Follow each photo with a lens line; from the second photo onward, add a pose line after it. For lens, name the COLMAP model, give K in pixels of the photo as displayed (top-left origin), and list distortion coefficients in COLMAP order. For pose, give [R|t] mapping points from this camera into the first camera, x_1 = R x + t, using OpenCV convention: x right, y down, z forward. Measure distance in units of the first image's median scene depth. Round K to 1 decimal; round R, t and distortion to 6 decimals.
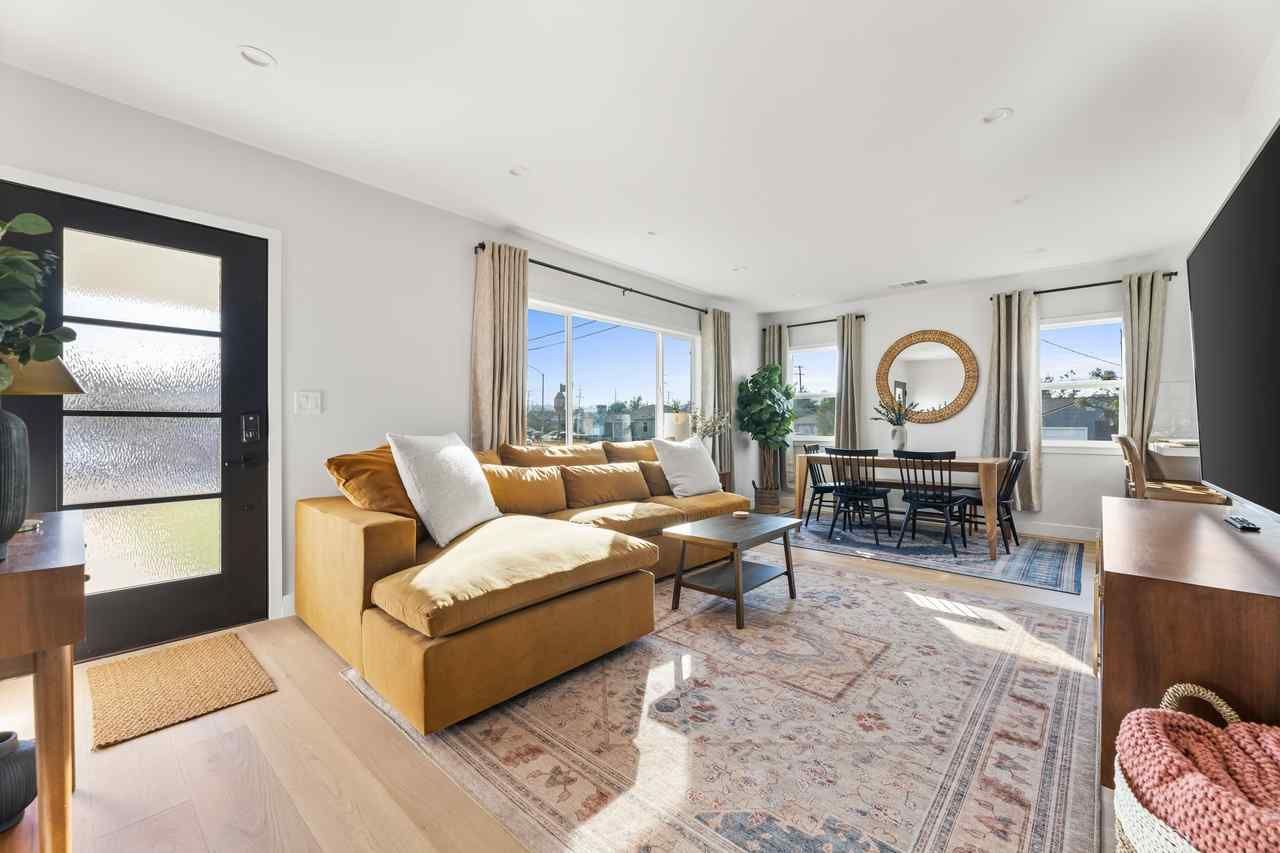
lens RADIAL K [[510.3, 0, 653.0], [0, 510.3, 426.0], [0, 0, 1]] dist [0.000568, 0.000059]
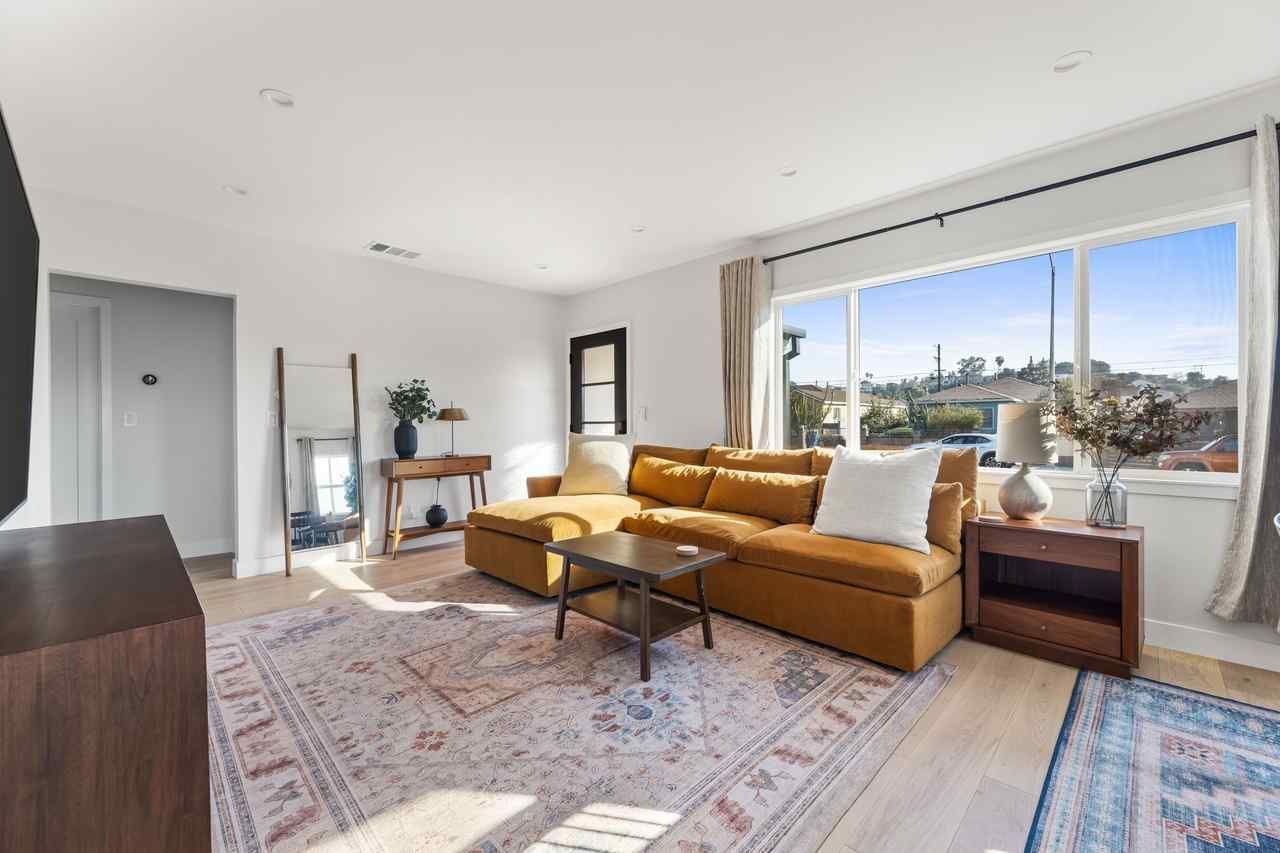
lens RADIAL K [[510.3, 0, 653.0], [0, 510.3, 426.0], [0, 0, 1]] dist [0.000568, 0.000059]
pose [[-0.050459, 0.002641, -0.998723, 1.056581], [0.002062, 0.999995, 0.002540, -0.009452], [0.998724, -0.001931, -0.050465, 1.147261]]
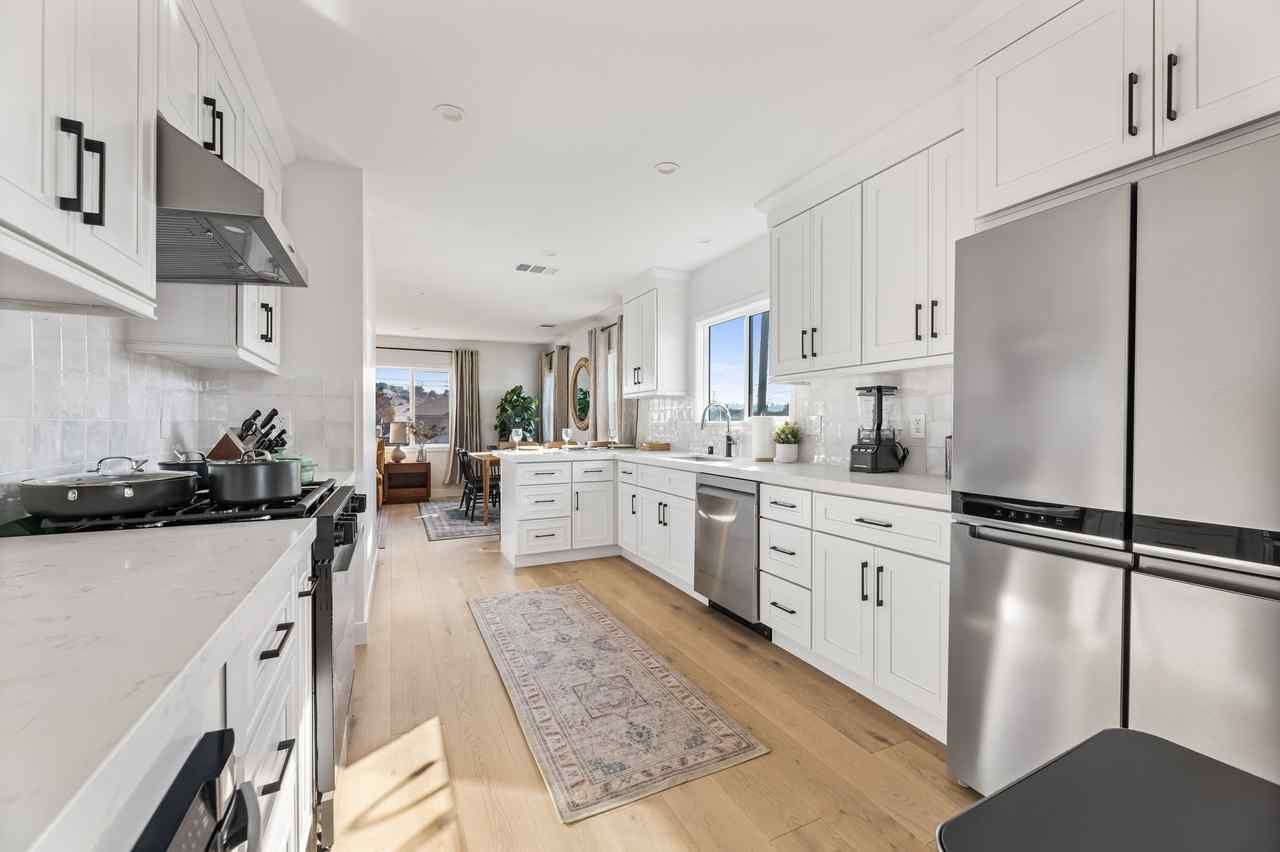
lens RADIAL K [[517.3, 0, 648.7], [0, 517.3, 426.8], [0, 0, 1]] dist [0.000252, 0.000072]
pose [[0.925513, 0.001576, -0.378714, 2.424308], [-0.000553, 0.999996, 0.002810, -0.036695], [0.378717, -0.002391, 0.925510, -0.329002]]
